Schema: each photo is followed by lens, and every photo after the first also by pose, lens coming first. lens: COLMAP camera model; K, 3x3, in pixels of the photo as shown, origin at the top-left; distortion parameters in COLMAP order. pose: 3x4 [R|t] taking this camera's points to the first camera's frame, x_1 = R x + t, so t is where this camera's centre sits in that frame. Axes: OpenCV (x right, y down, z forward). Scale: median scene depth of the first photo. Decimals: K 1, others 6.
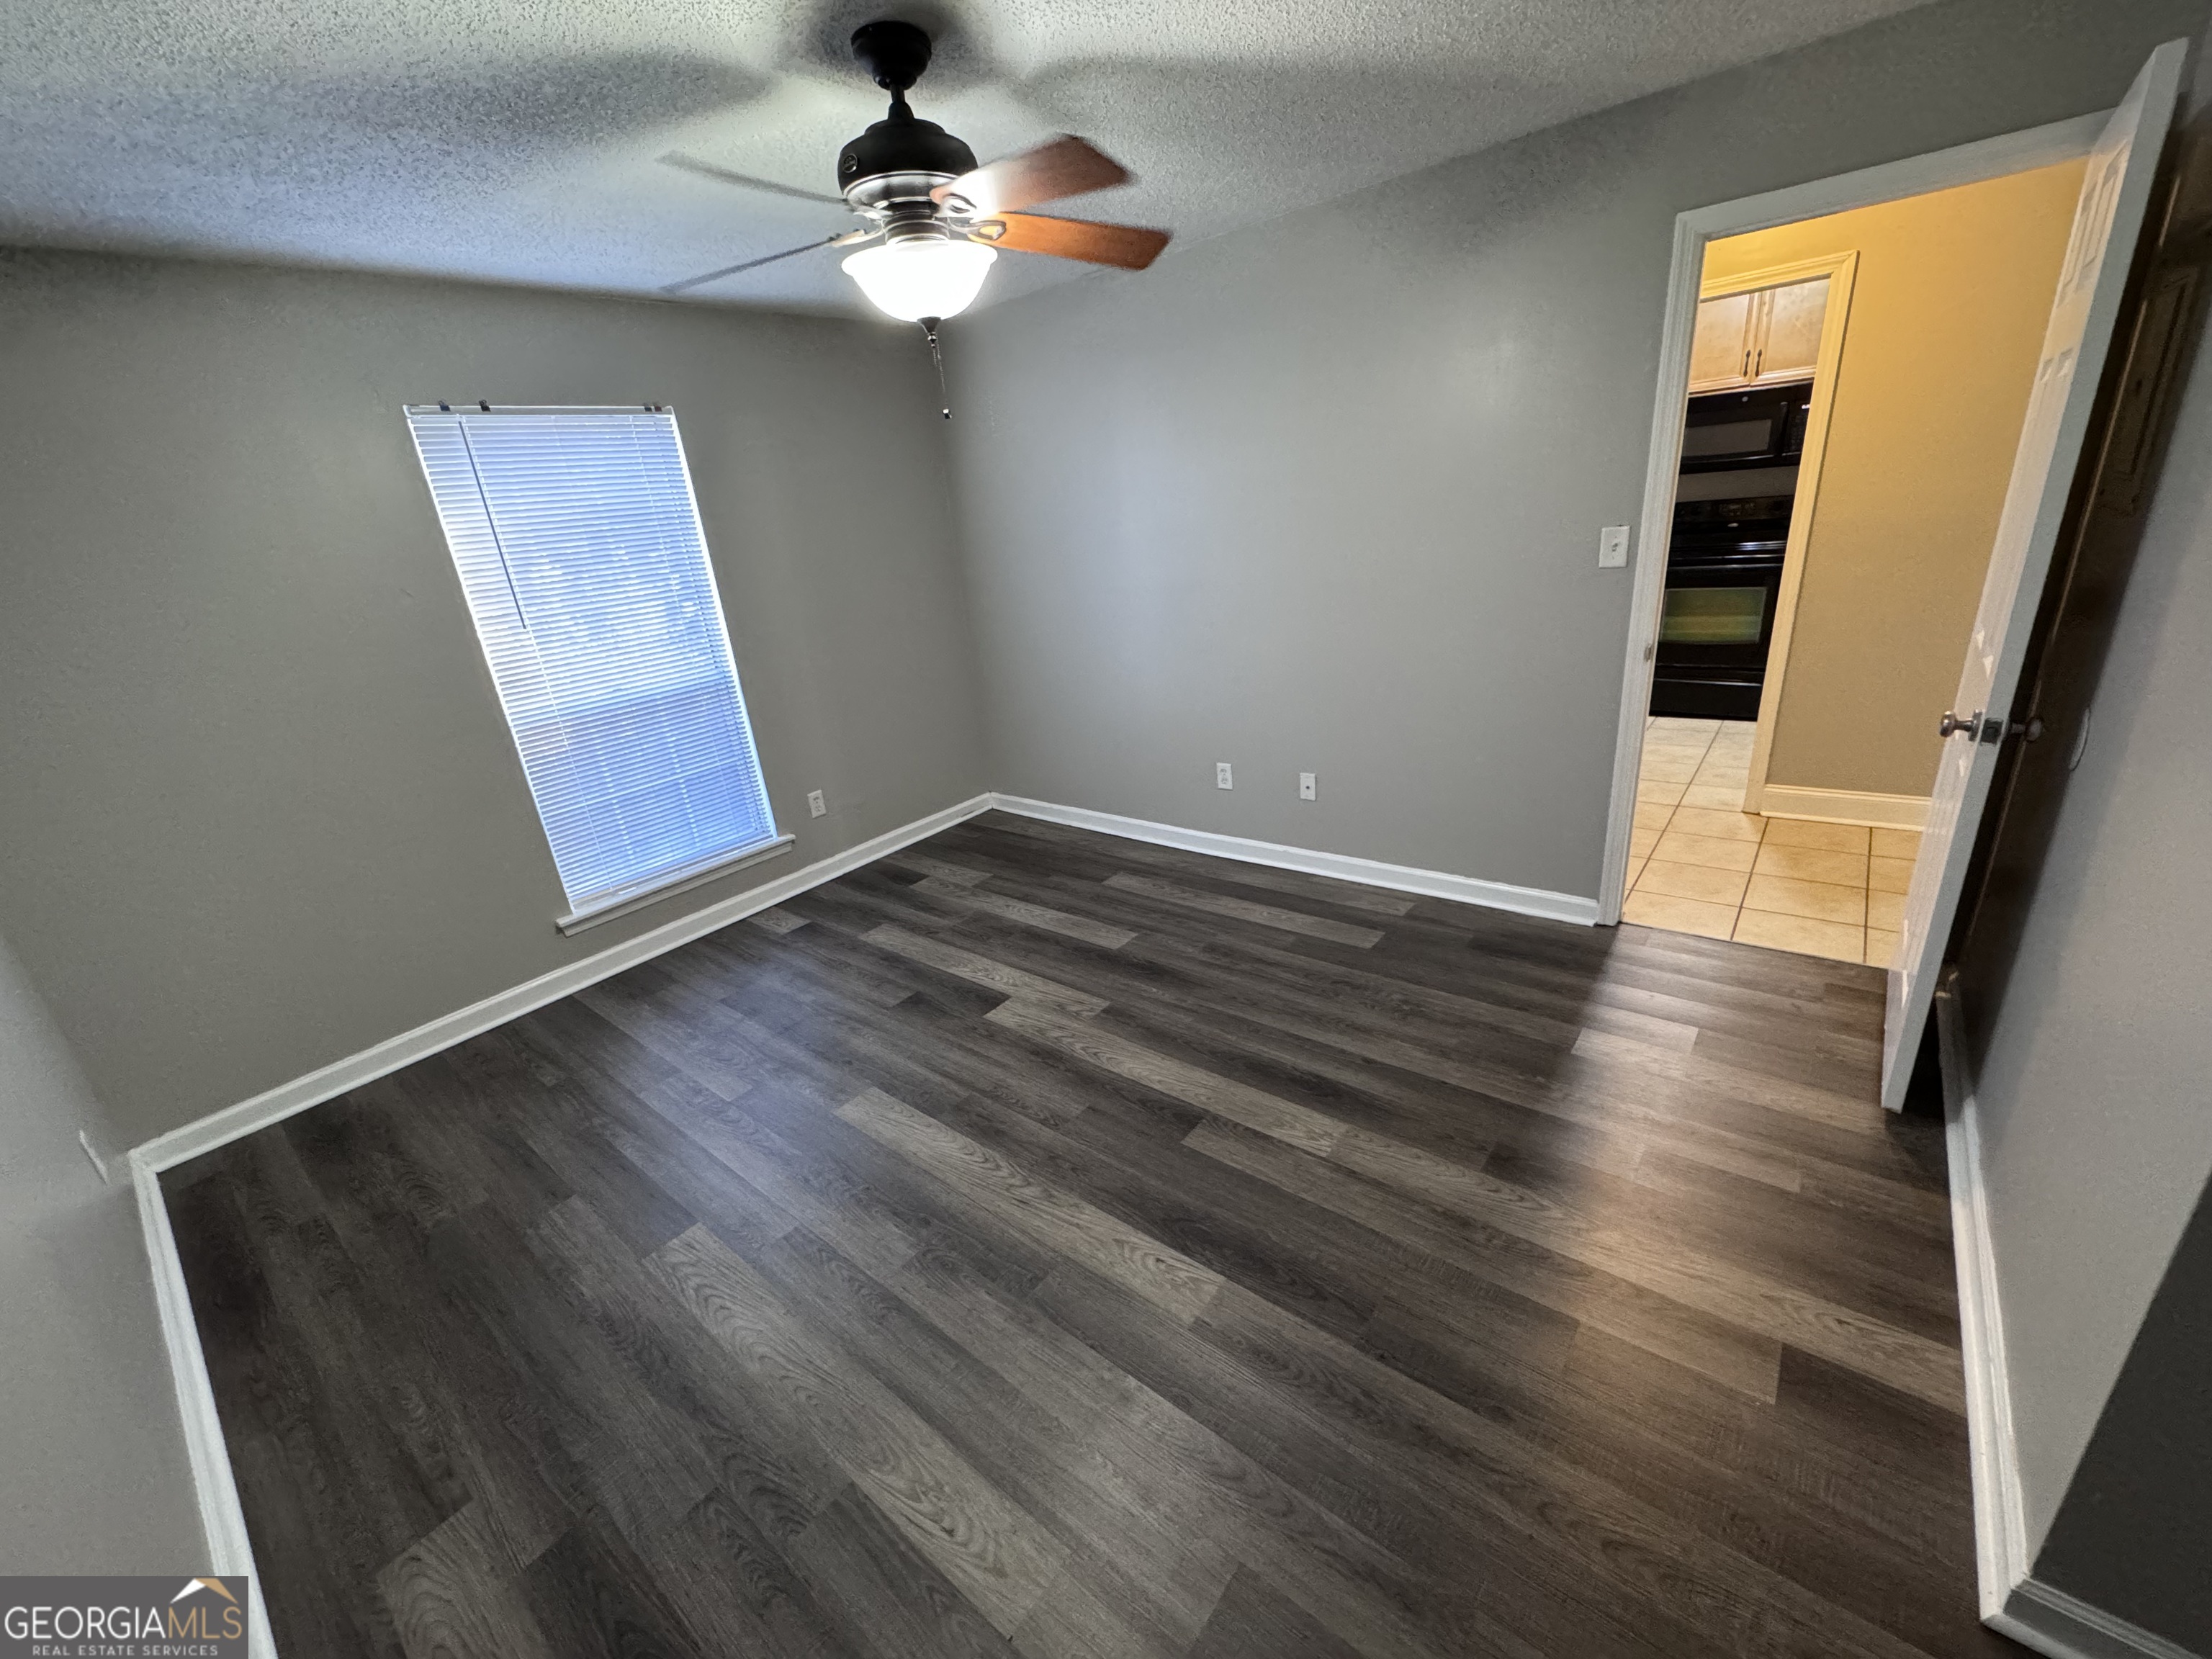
lens RADIAL K [[886.5, 0, 1101.9], [0, 886.5, 827.6], [0, 0, 1]] dist [0.001097, 0.000692]
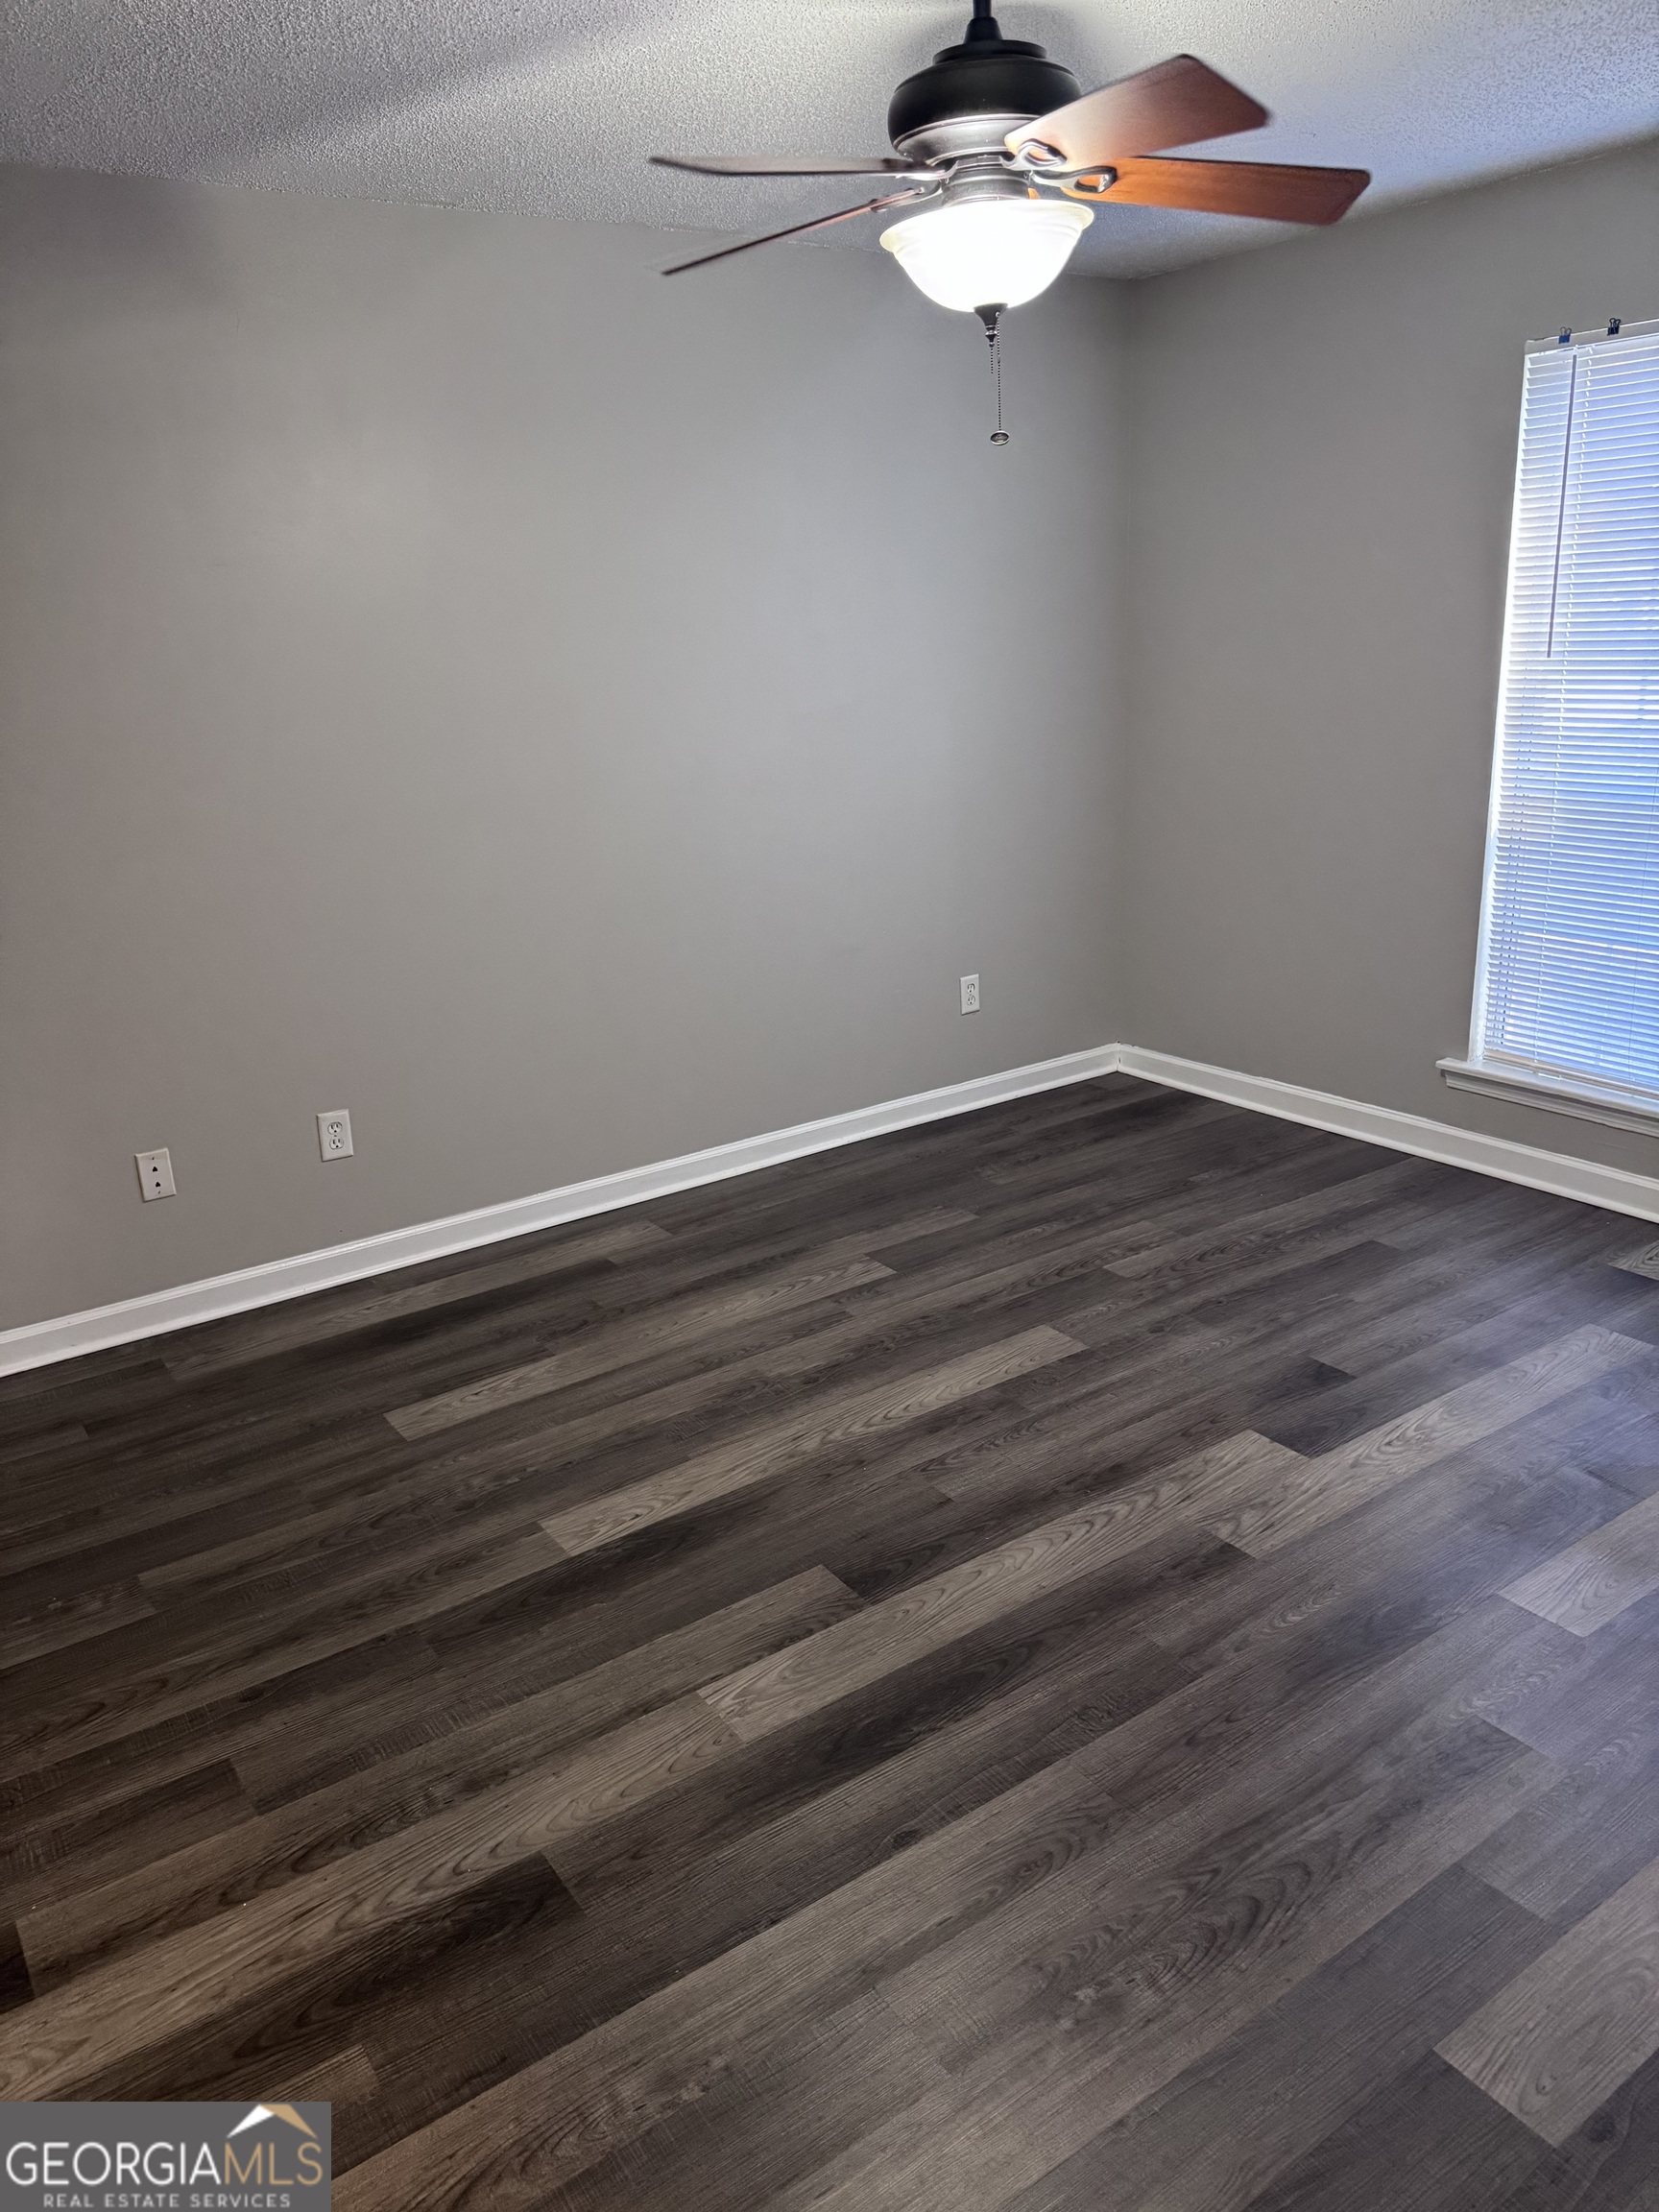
lens RADIAL K [[1570.0, 0, 826.7], [0, 1570.0, 1095.9], [0, 0, 1]] dist [0.056397, -0.047010]
pose [[-0.266442, 0.388888, -0.881915, 0.802564], [-0.264182, 0.850485, 0.454843, -0.386262], [0.926939, 0.354176, -0.123868, 0.839213]]
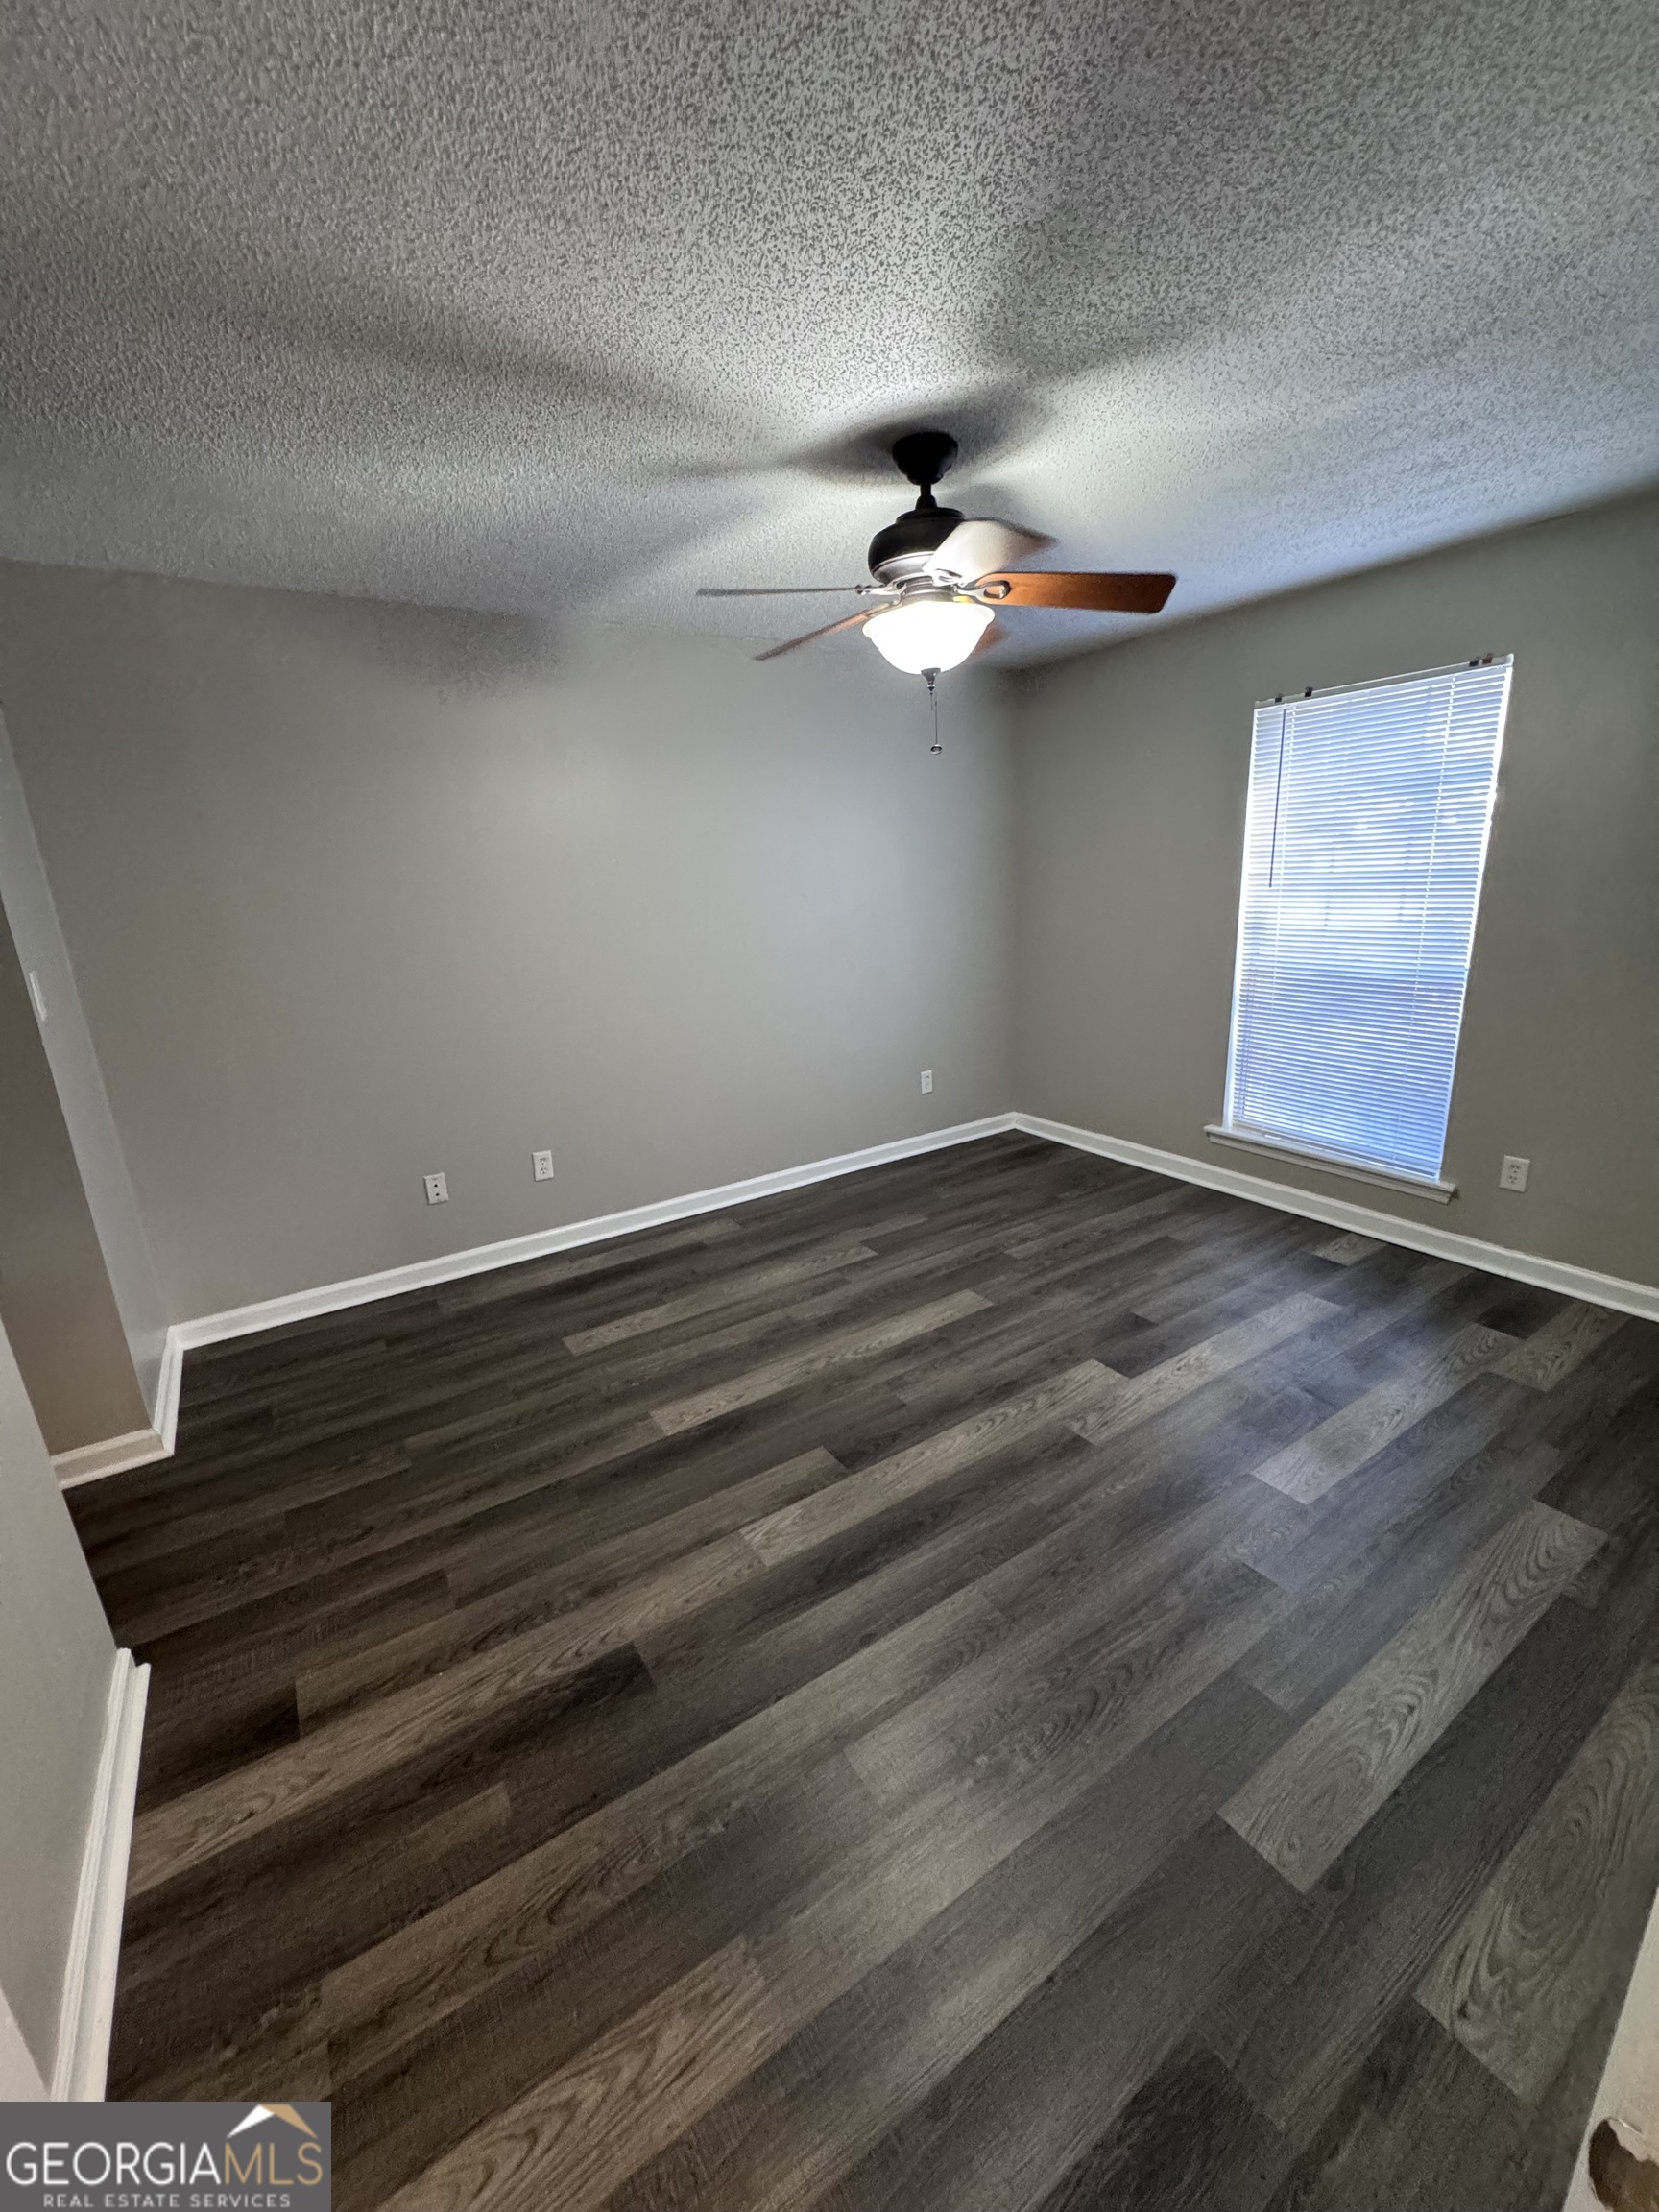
lens RADIAL K [[886.5, 0, 830.9], [0, 886.5, 1101.9], [0, 0, 1]] dist [0.001097, 0.000692]
pose [[-0.291090, 0.353900, -0.888831, 0.712651], [-0.261858, 0.864112, 0.429816, -0.365676], [0.920161, 0.357863, -0.158863, 0.842934]]
